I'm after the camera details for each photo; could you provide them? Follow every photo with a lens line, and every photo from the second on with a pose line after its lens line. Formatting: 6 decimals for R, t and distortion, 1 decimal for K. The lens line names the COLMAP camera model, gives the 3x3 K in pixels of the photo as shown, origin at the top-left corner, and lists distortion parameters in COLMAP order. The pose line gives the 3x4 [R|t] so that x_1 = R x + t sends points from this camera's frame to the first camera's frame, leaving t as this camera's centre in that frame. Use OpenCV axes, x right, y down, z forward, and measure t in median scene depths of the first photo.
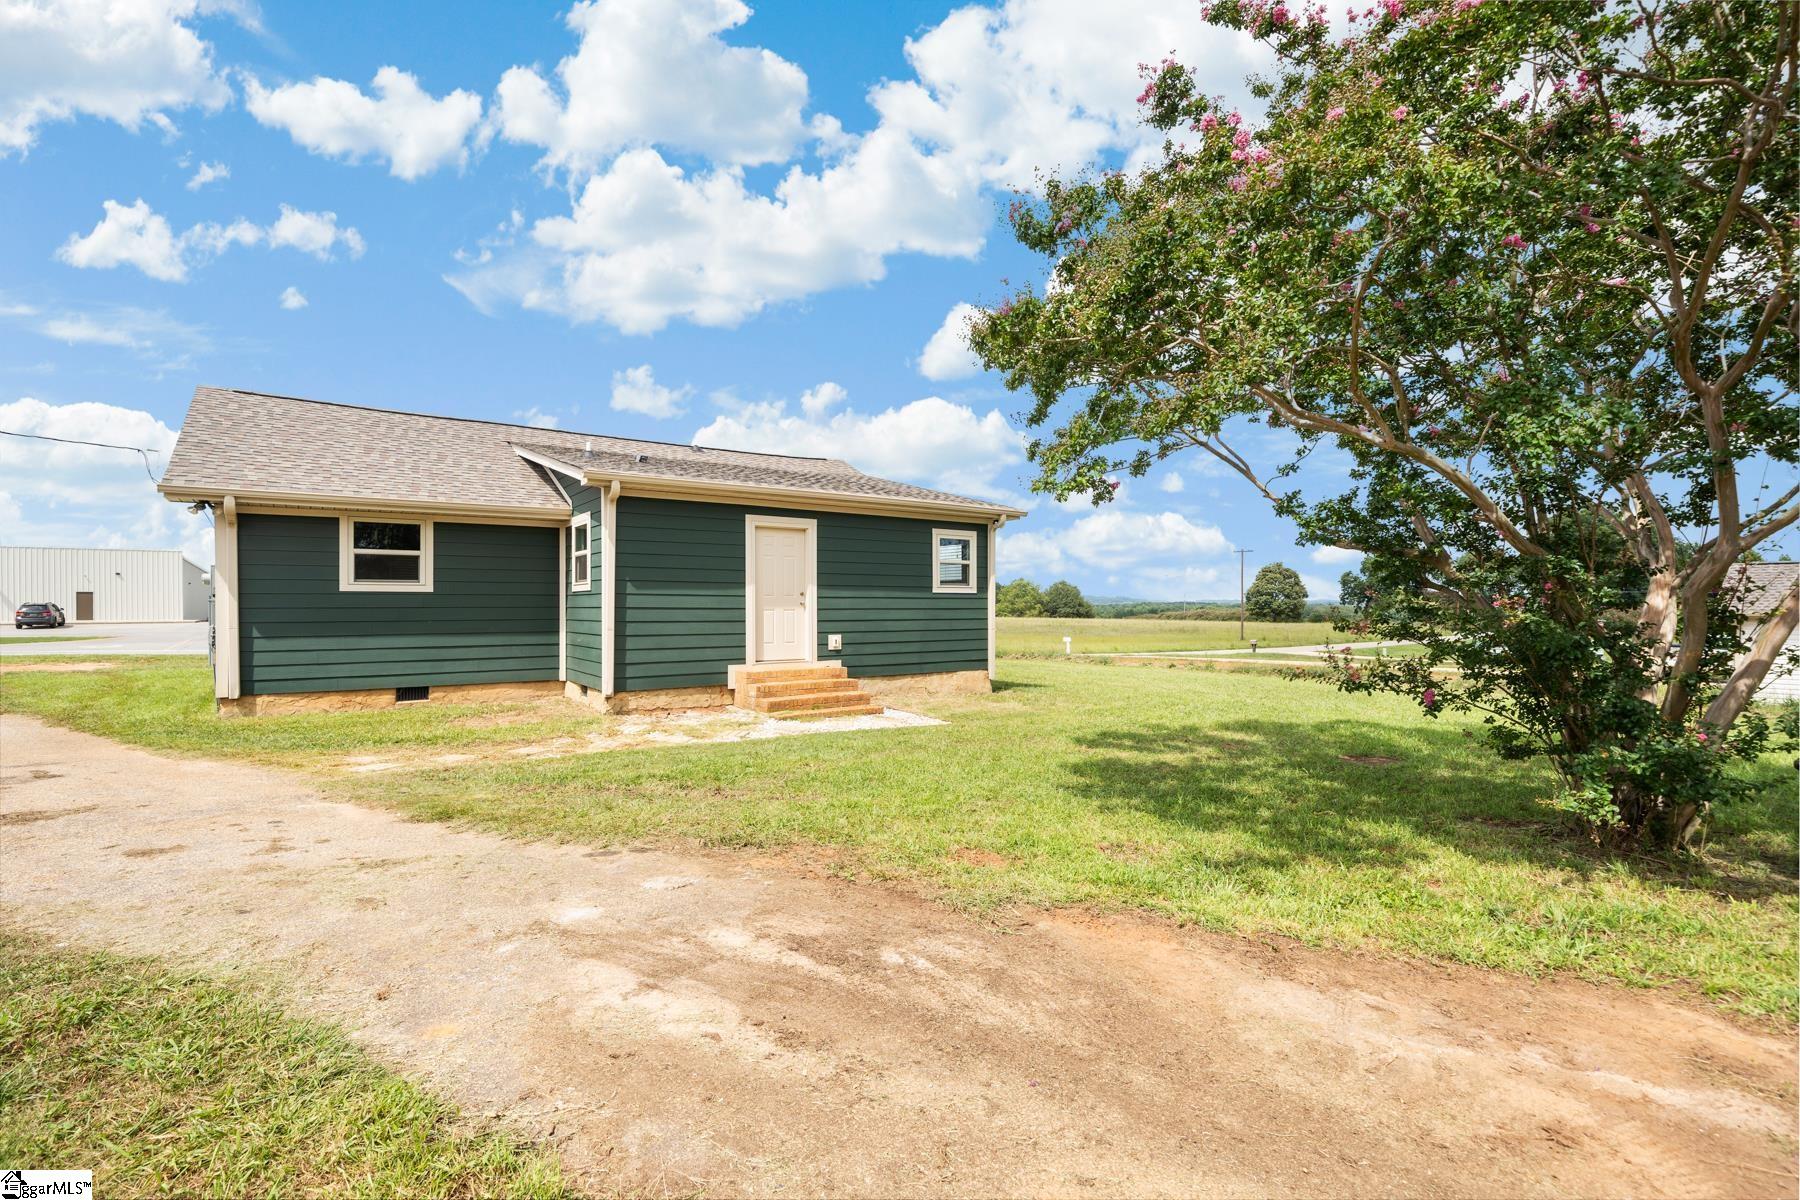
lens RADIAL K [[838.9, 0, 890.8], [0, 838.9, 603.2], [0, 0, 1]] dist [-0.000861, -0.000195]
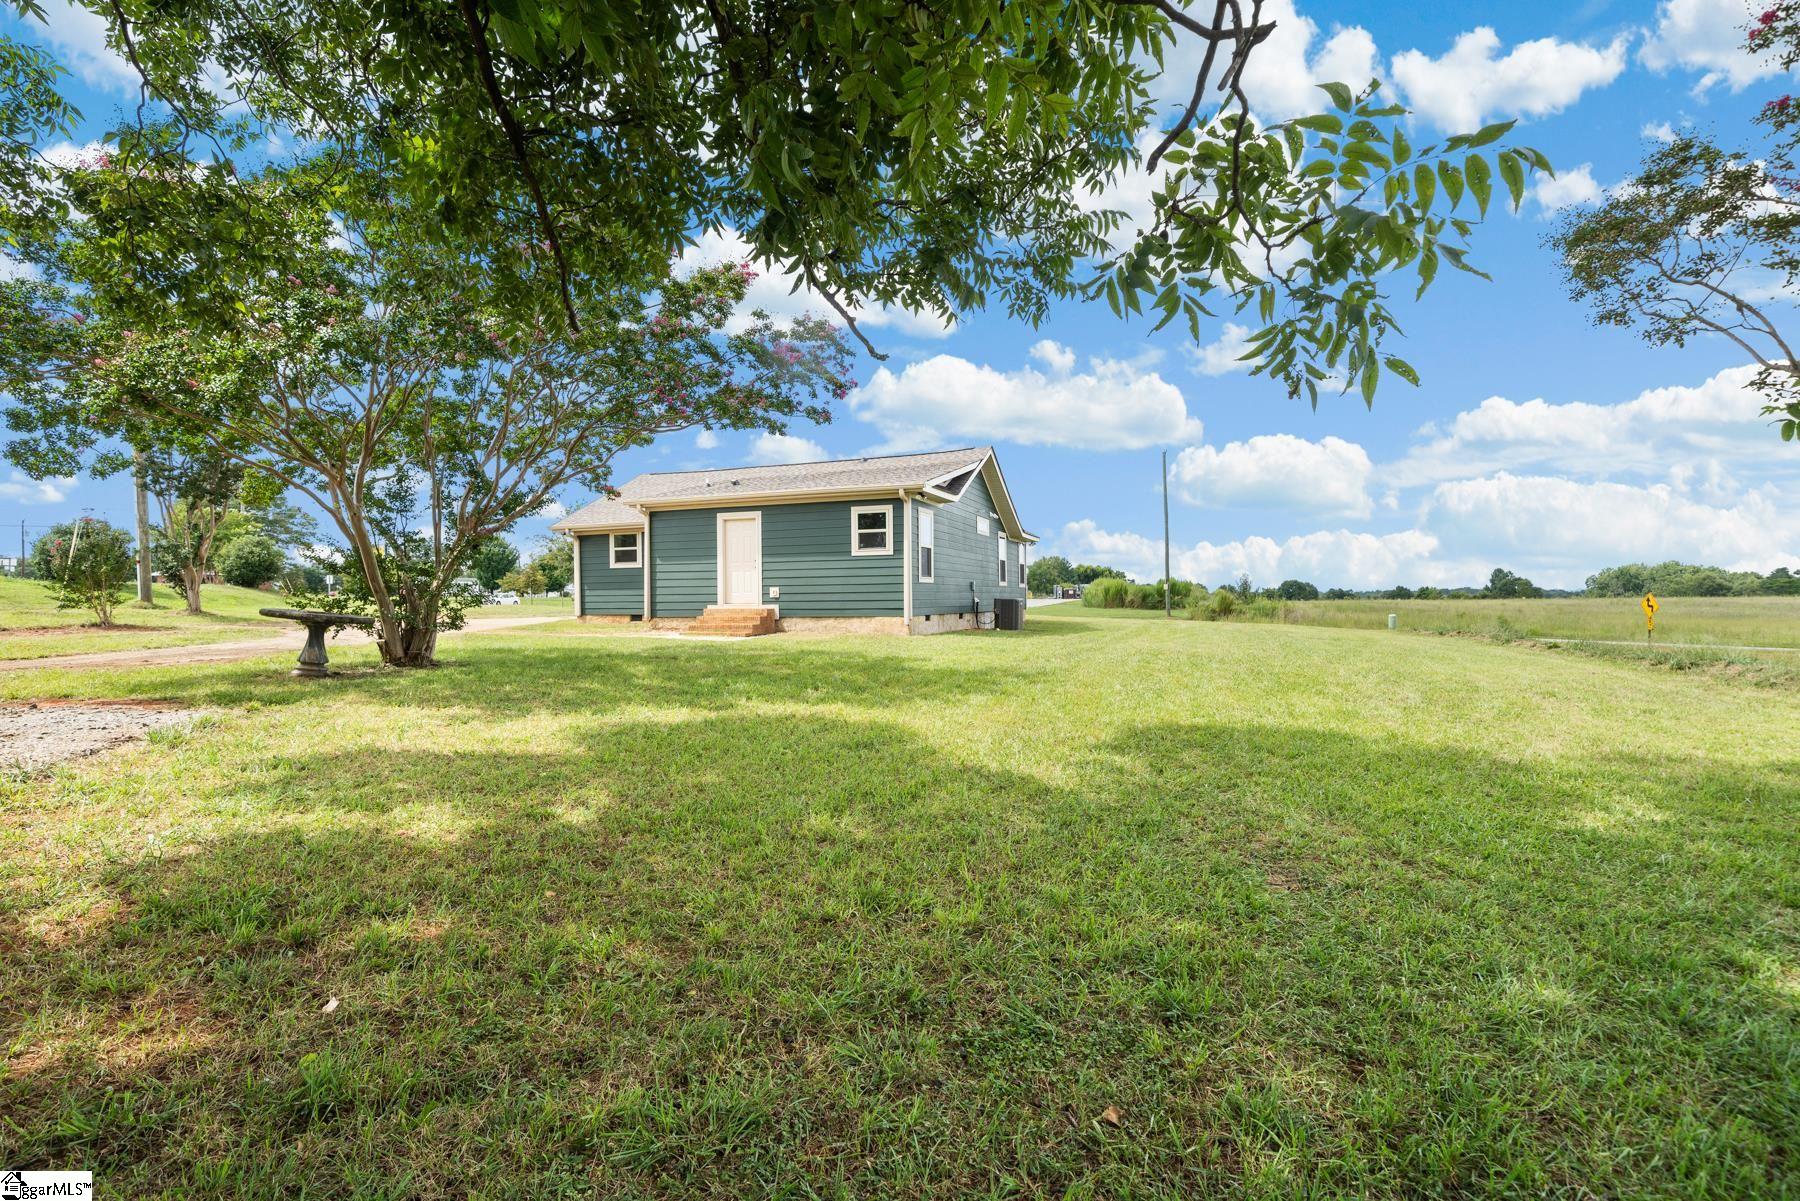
lens RADIAL K [[838.9, 0, 904.4], [0, 838.9, 600.5], [0, 0, 1]] dist [-0.000861, -0.000195]
pose [[0.548139, -0.003344, -0.836381, 1.377018], [0.012243, 0.999917, 0.004026, 0.061332], [0.836298, -0.012447, 0.548134, 0.407026]]
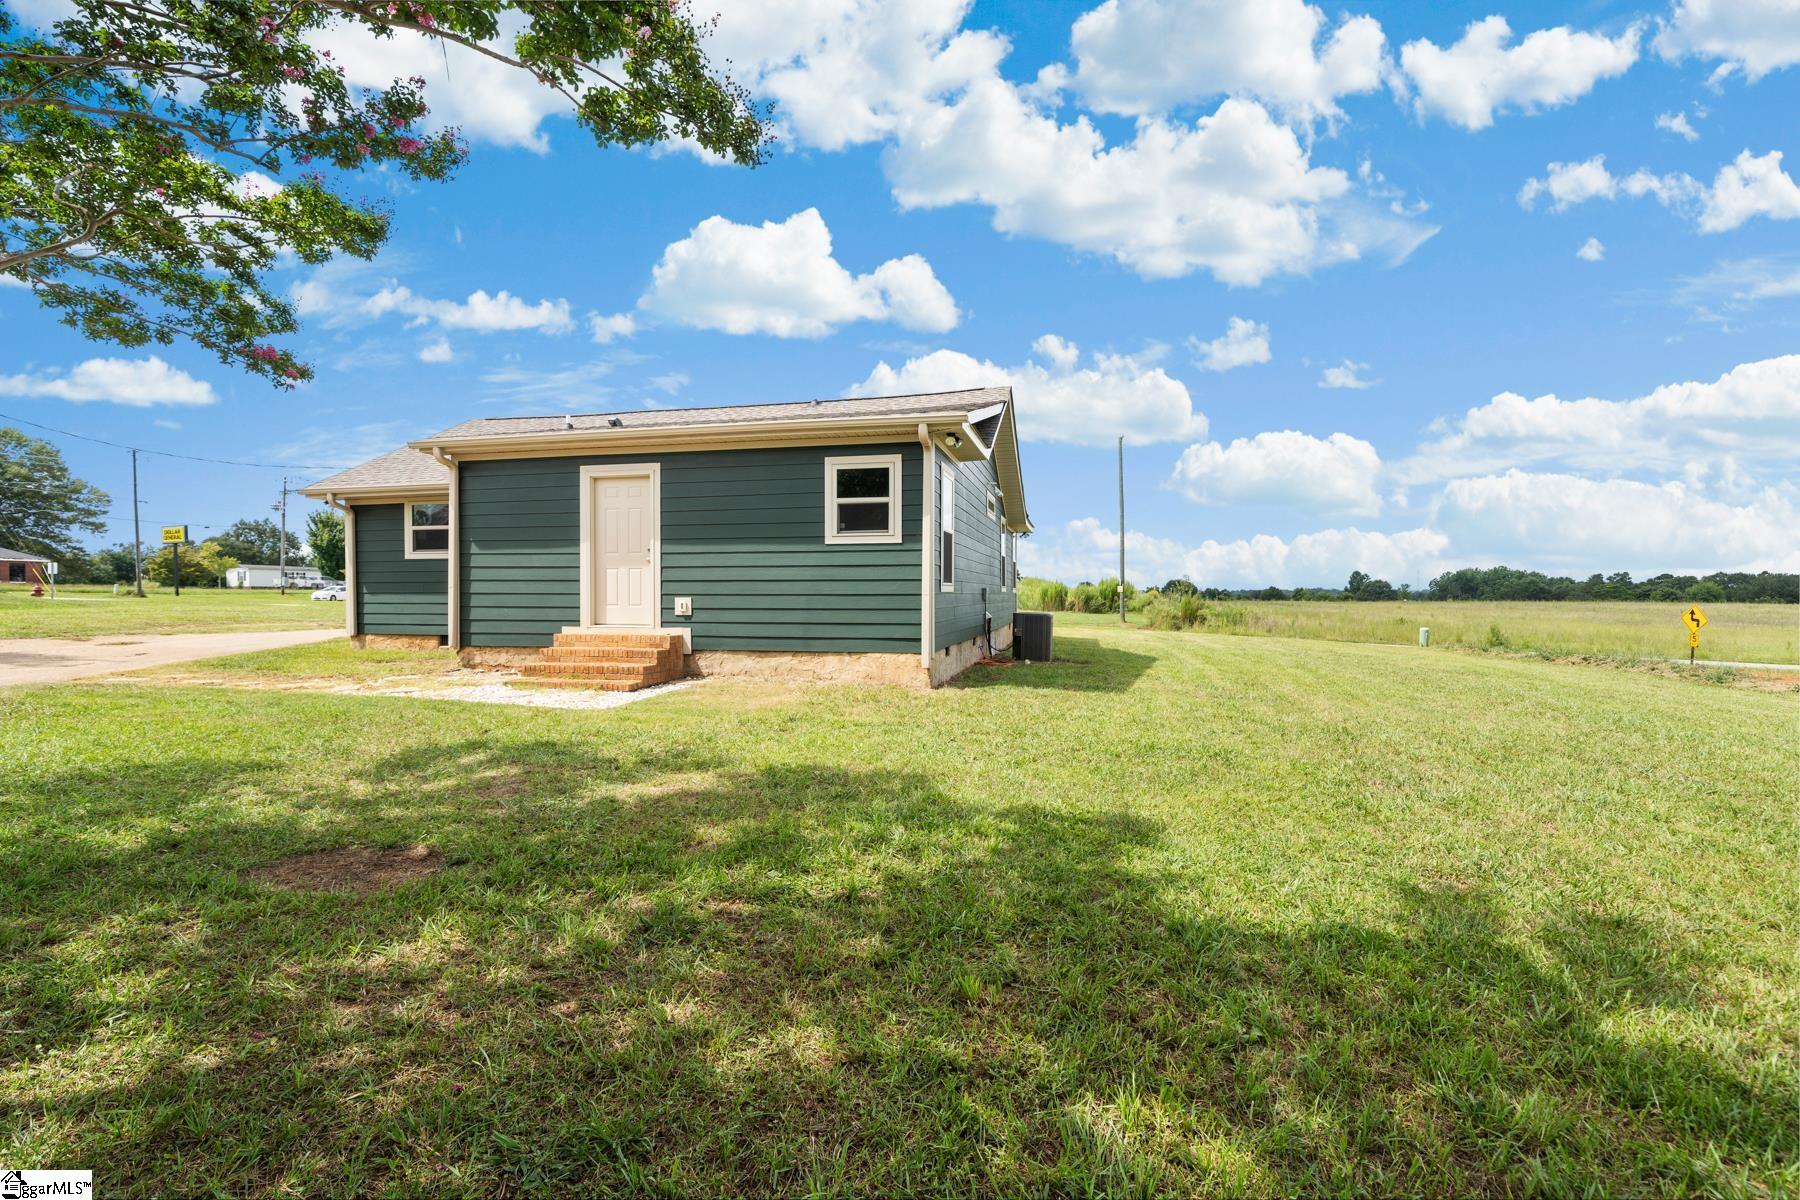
lens RADIAL K [[838.9, 0, 898.7], [0, 838.9, 600.1], [0, 0, 1]] dist [-0.000861, -0.000195]
pose [[0.646638, 0.006271, -0.762771, 0.761152], [0.001854, 0.999950, 0.009793, 0.034372], [0.762795, -0.007747, 0.646594, 0.661400]]
